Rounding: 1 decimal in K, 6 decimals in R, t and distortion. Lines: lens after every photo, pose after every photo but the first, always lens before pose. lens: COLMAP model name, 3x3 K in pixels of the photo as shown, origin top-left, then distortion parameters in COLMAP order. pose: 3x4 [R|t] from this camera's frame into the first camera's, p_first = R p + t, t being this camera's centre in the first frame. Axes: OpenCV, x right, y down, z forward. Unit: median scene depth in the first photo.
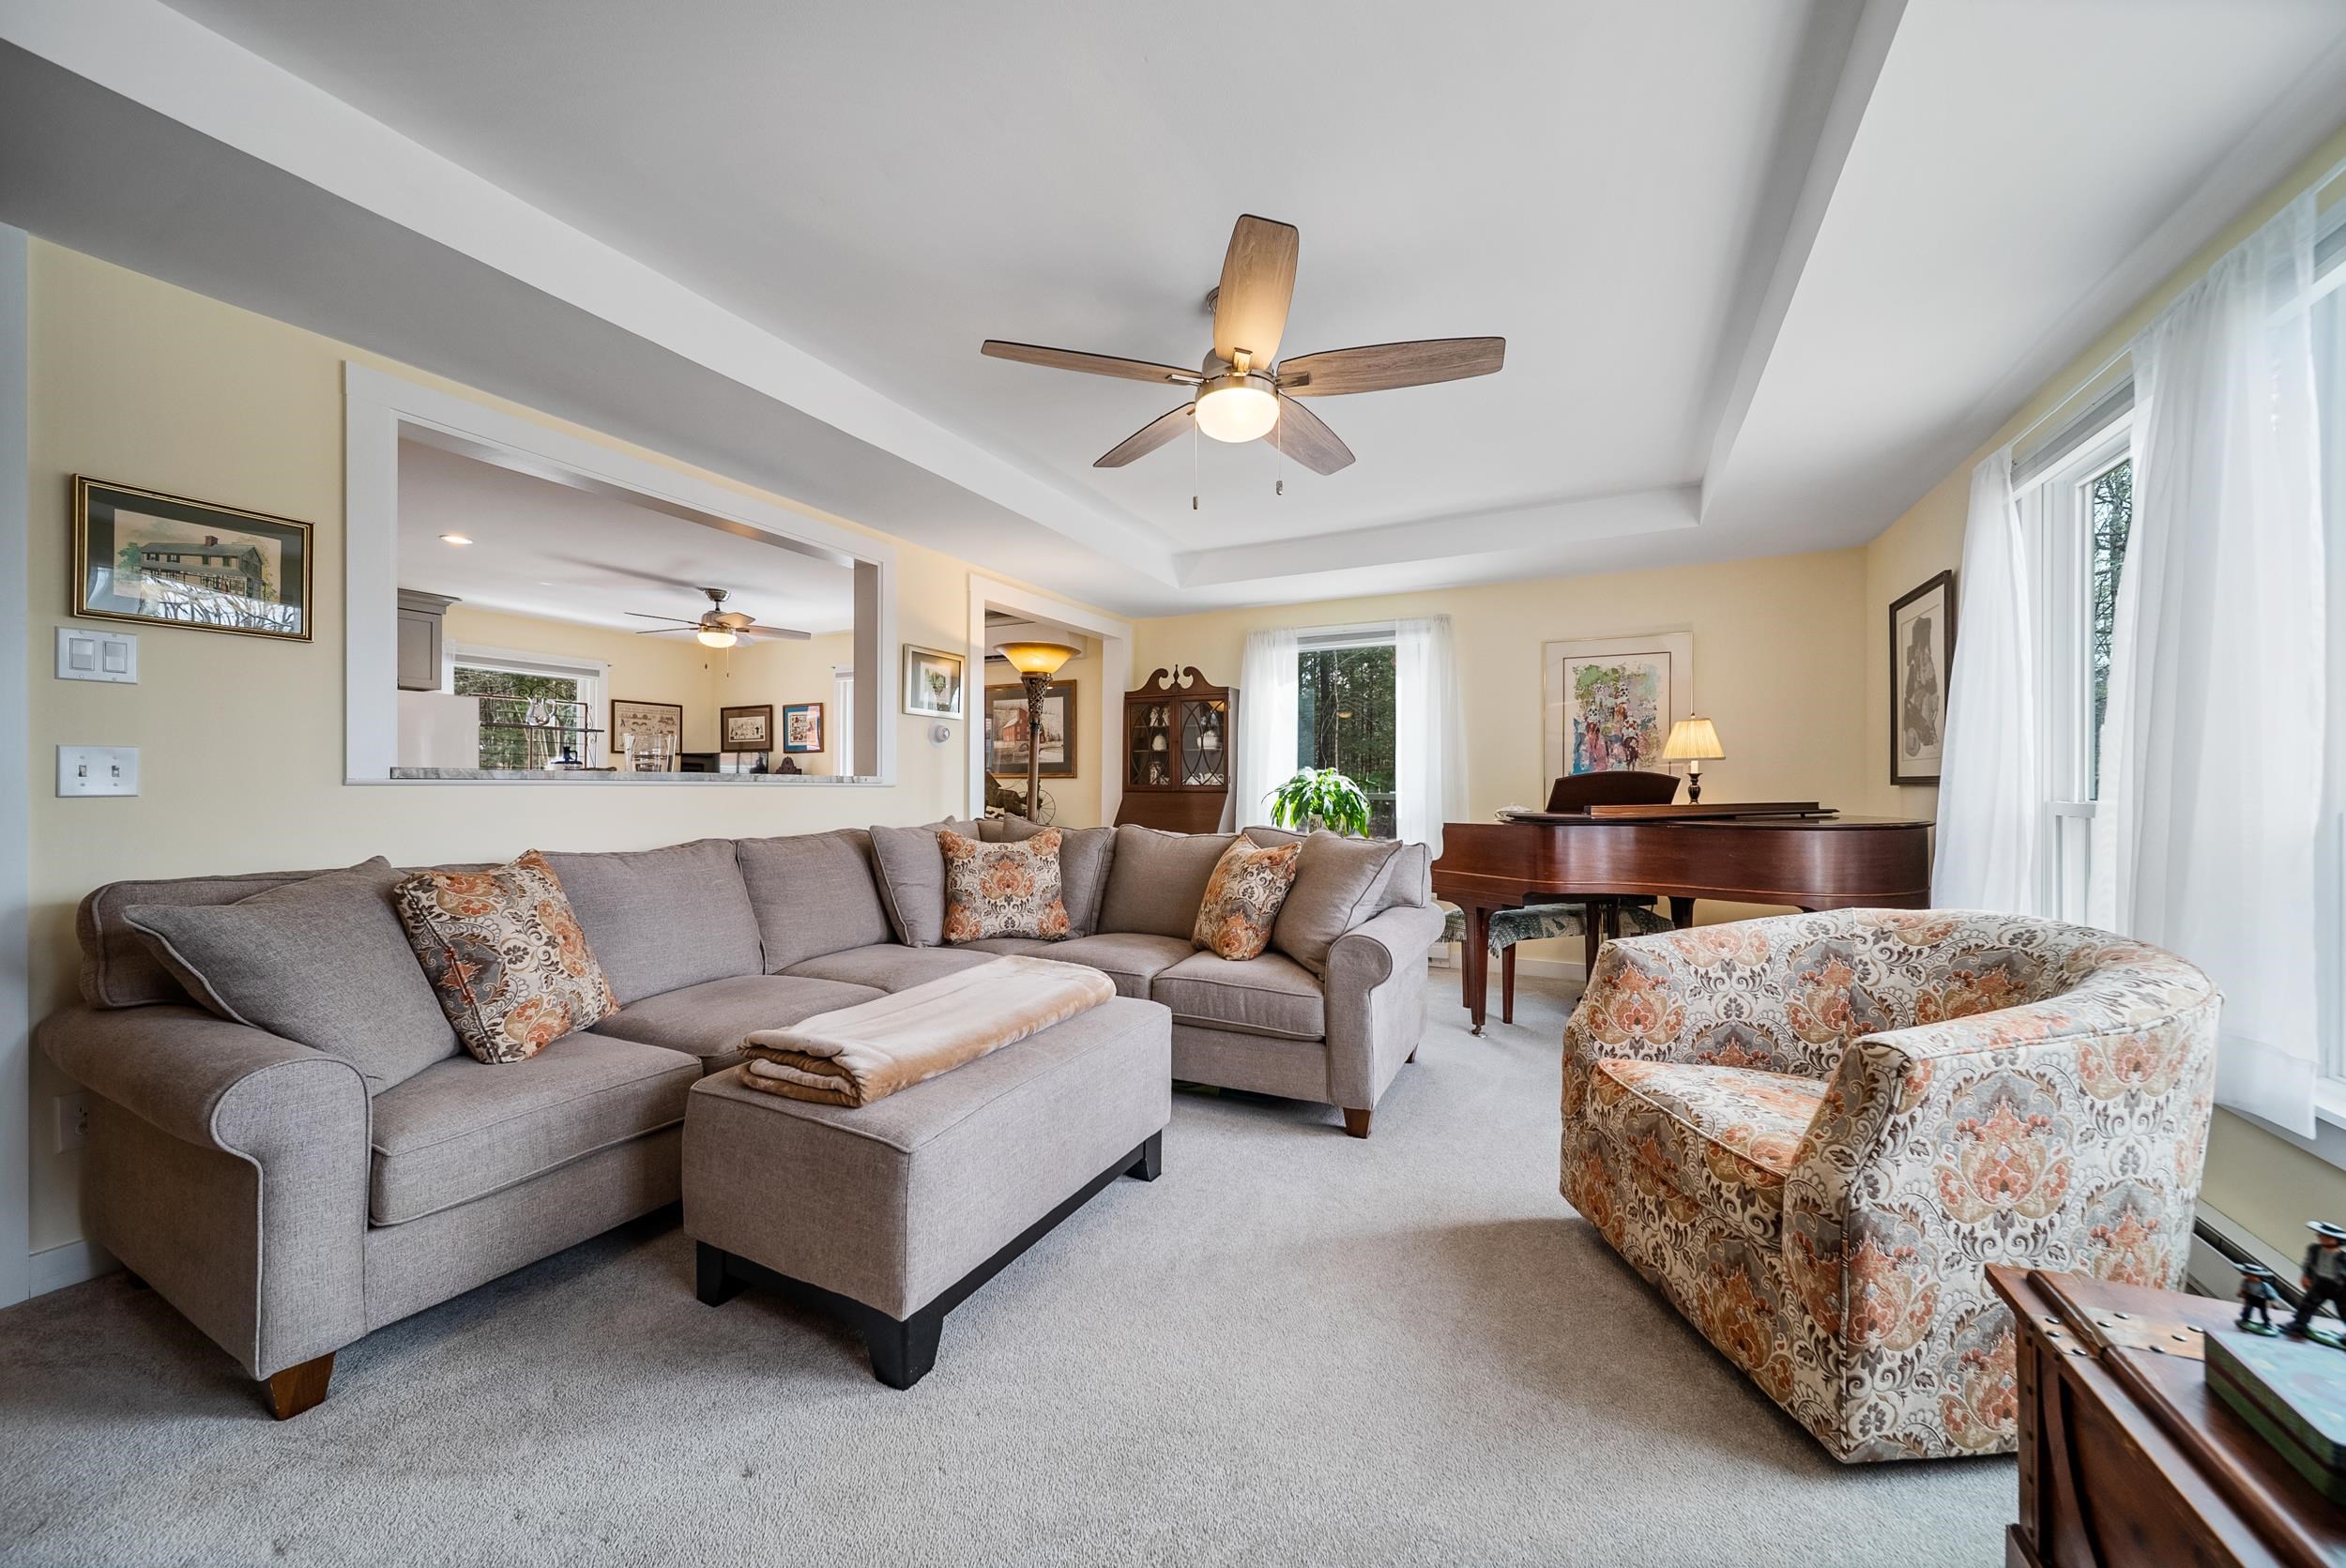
lens RADIAL K [[830.1, 0, 1170.0], [0, 830.1, 776.3], [0, 0, 1]] dist [0.000776, -0.000021]
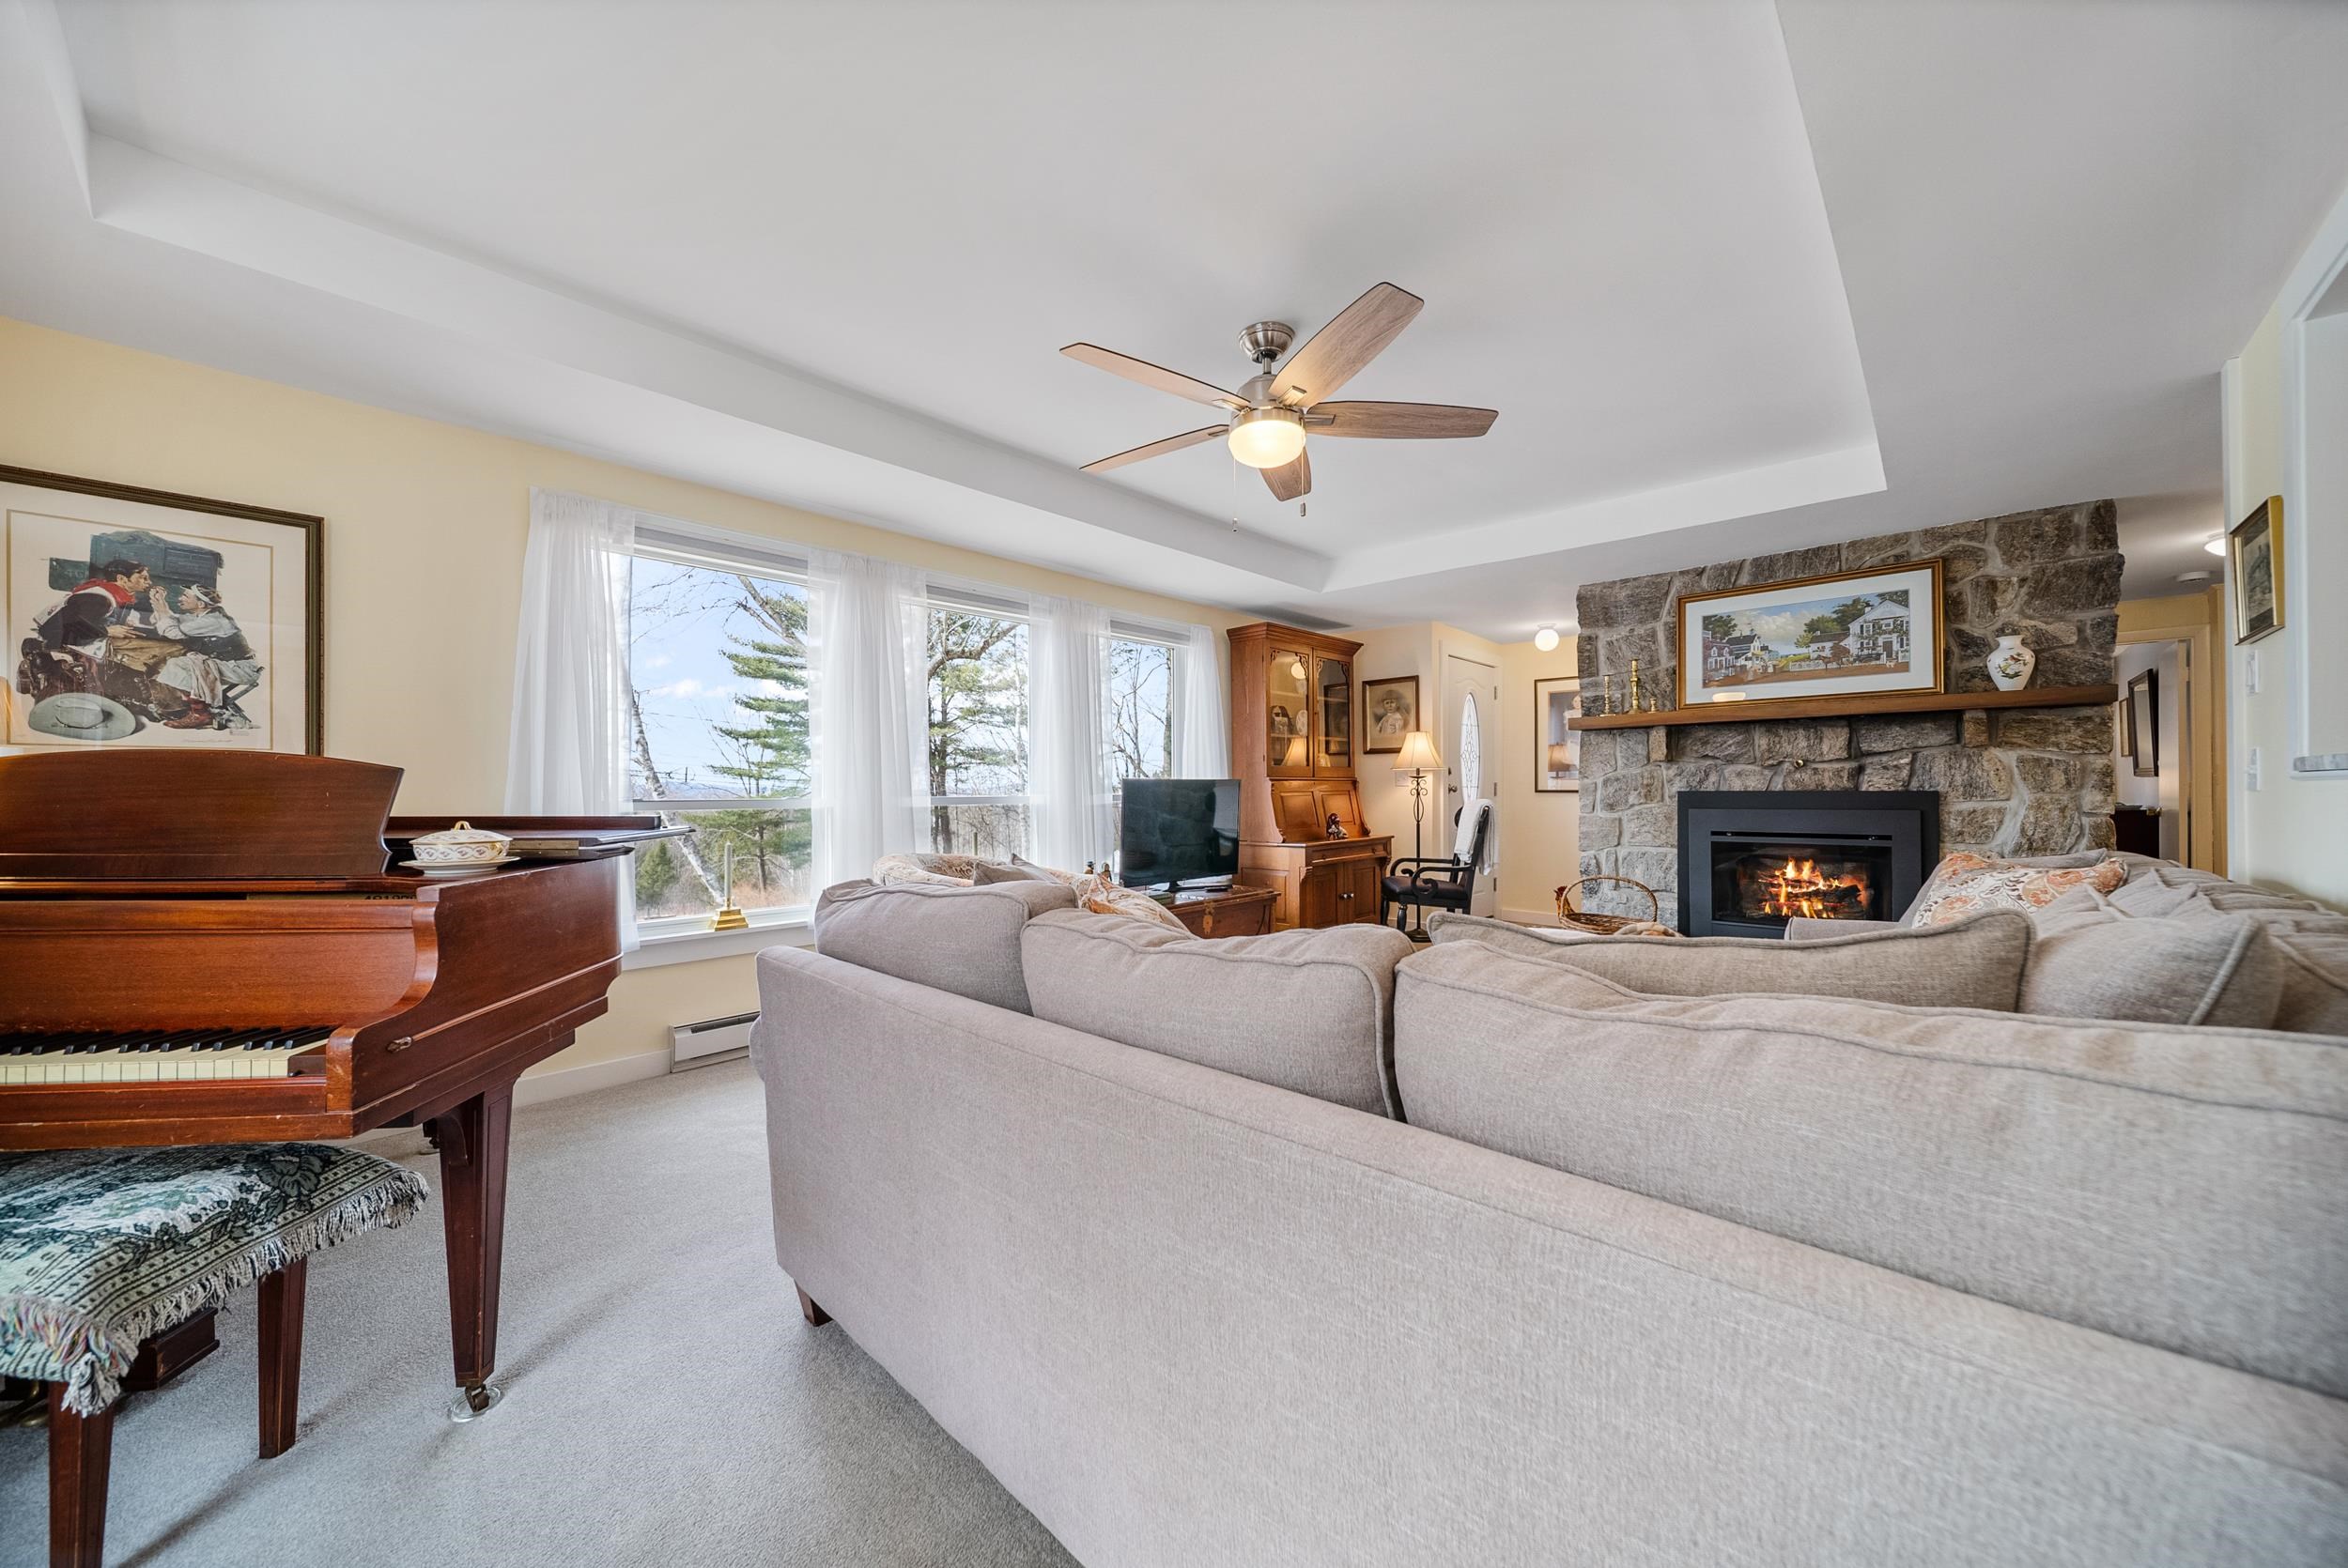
lens RADIAL K [[830.7, 0, 1171.0], [0, 830.7, 776.3], [0, 0, 1]] dist [0.000776, -0.000021]
pose [[-0.956845, 0.007802, 0.290494, -0.065586], [-0.000409, 0.999602, -0.028195, 0.019337], [-0.290598, -0.027097, -0.956461, 1.276228]]
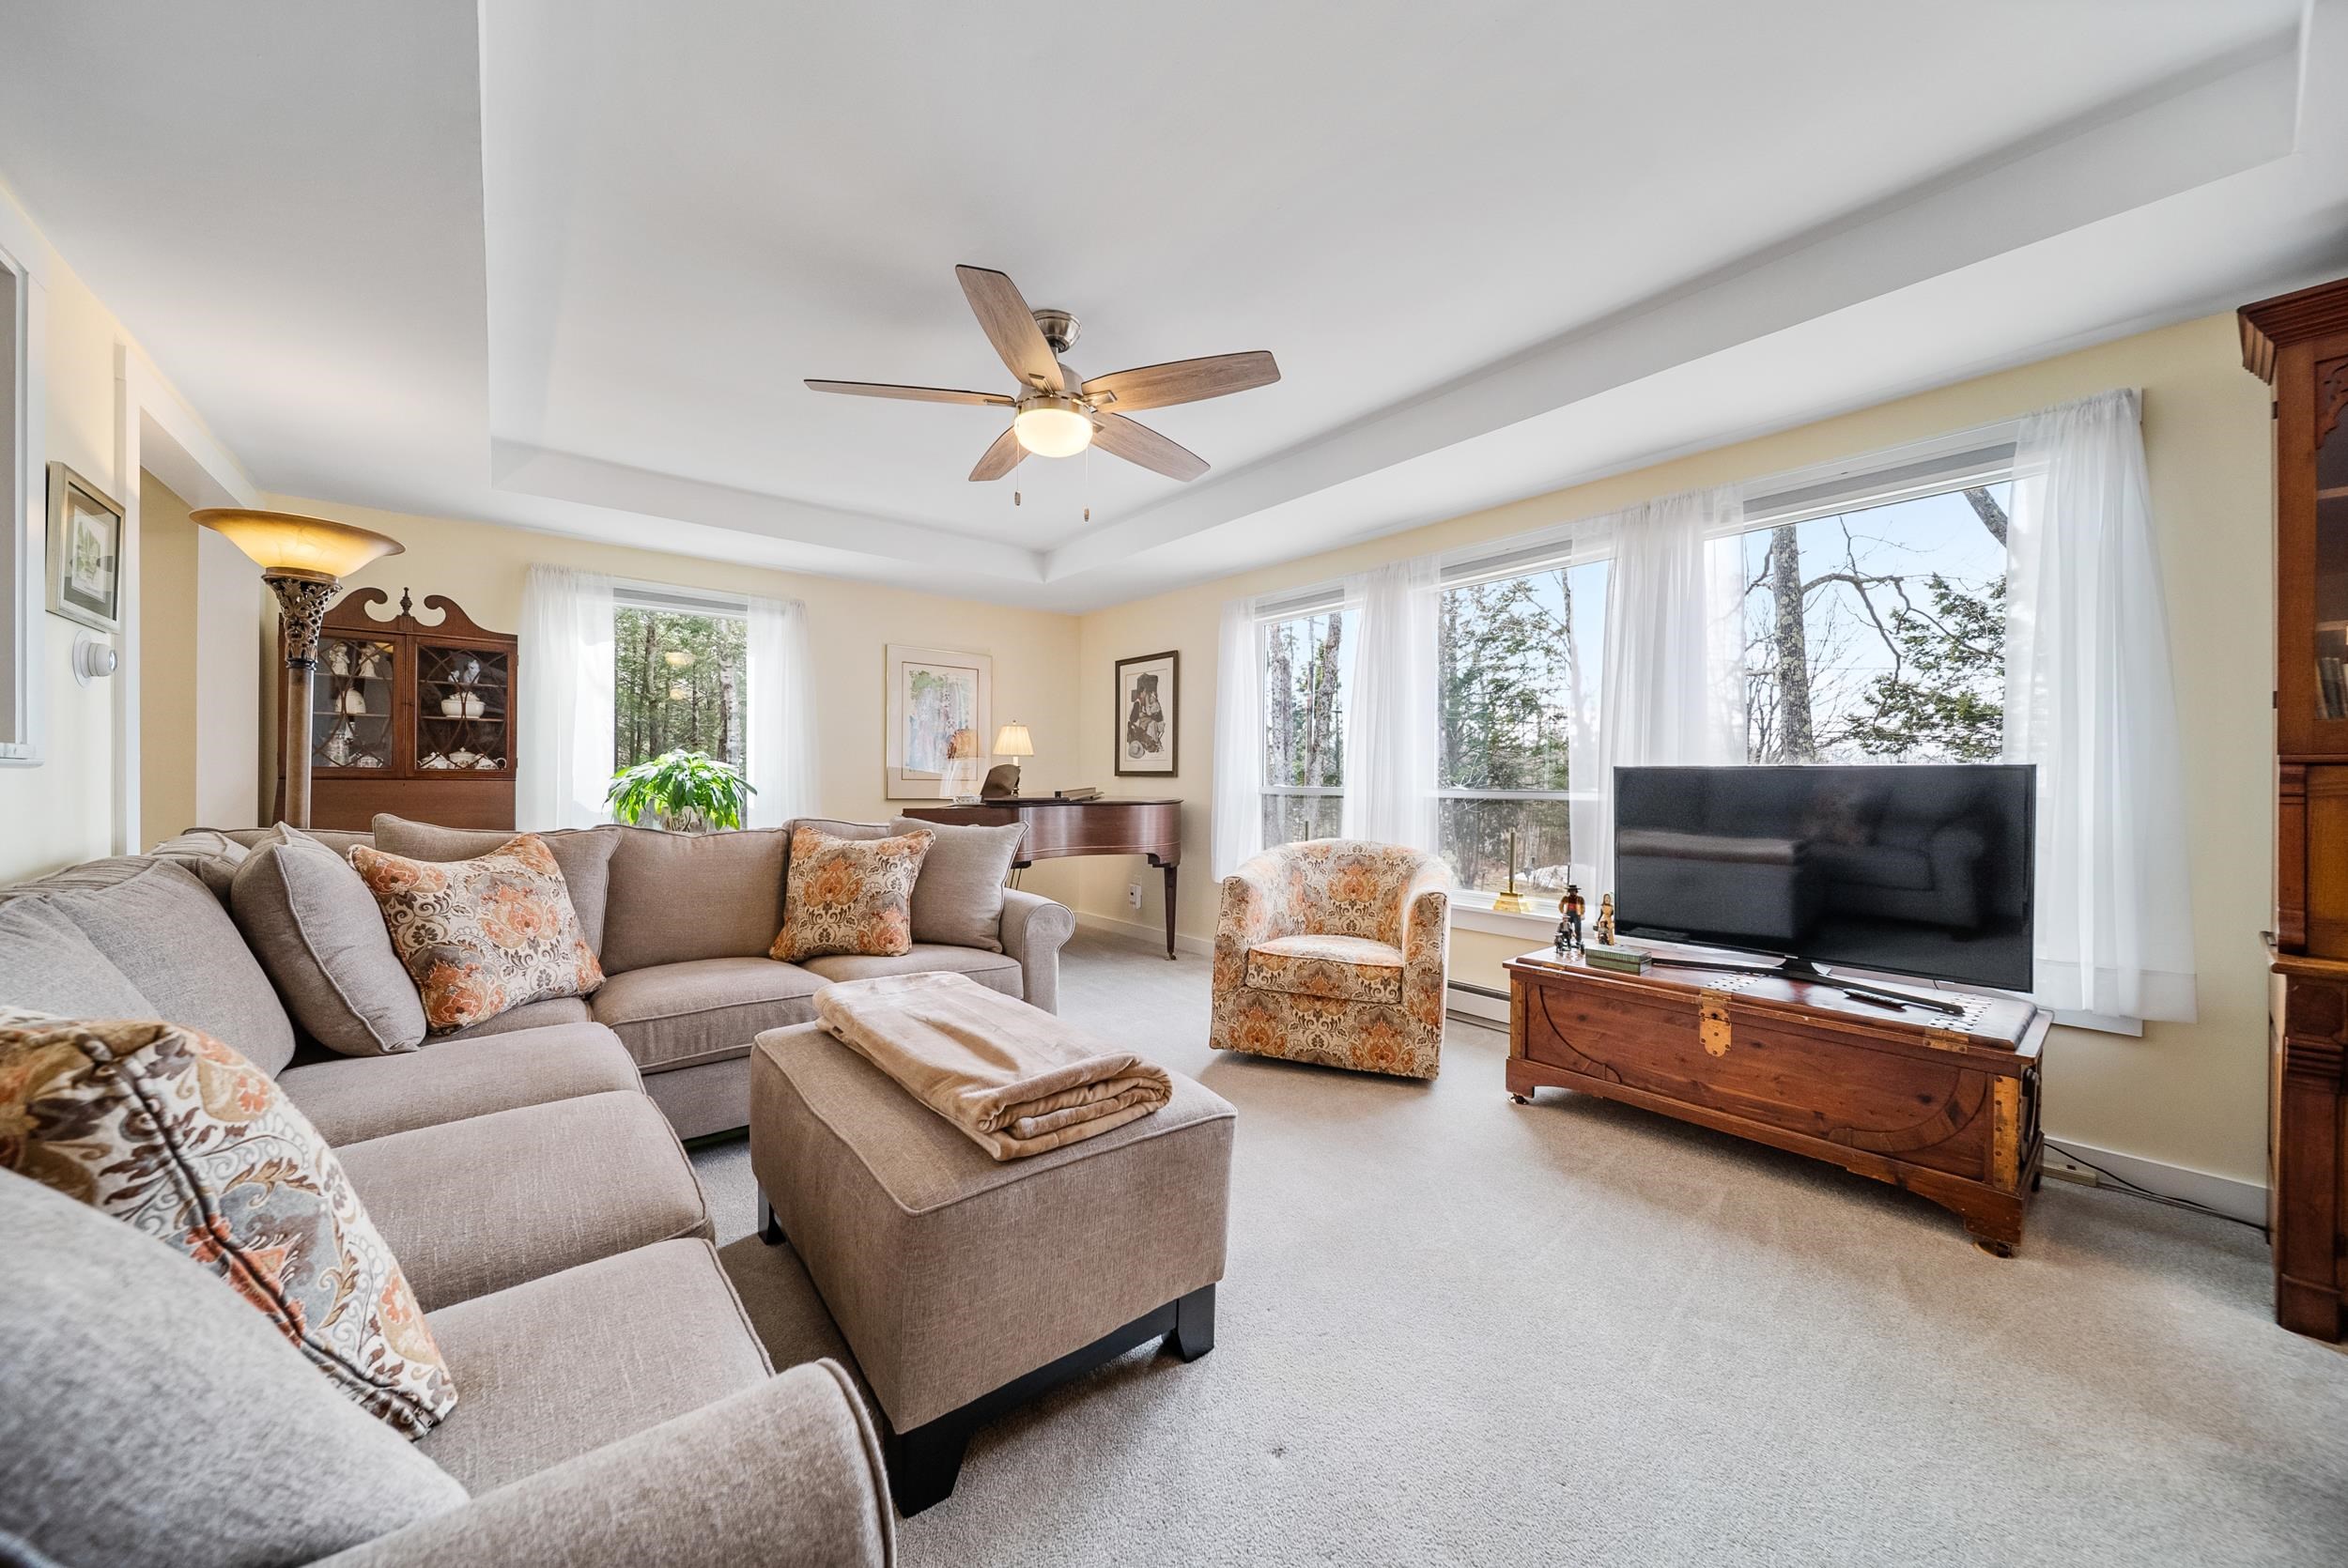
lens RADIAL K [[830.7, 0, 1171.0], [0, 830.7, 776.3], [0, 0, 1]] dist [0.000776, -0.000021]
pose [[0.416850, 0.005450, 0.908959, -0.515322], [-0.019288, 0.999810, 0.002851, 0.004560], [-0.908771, -0.018721, 0.416876, 0.246221]]
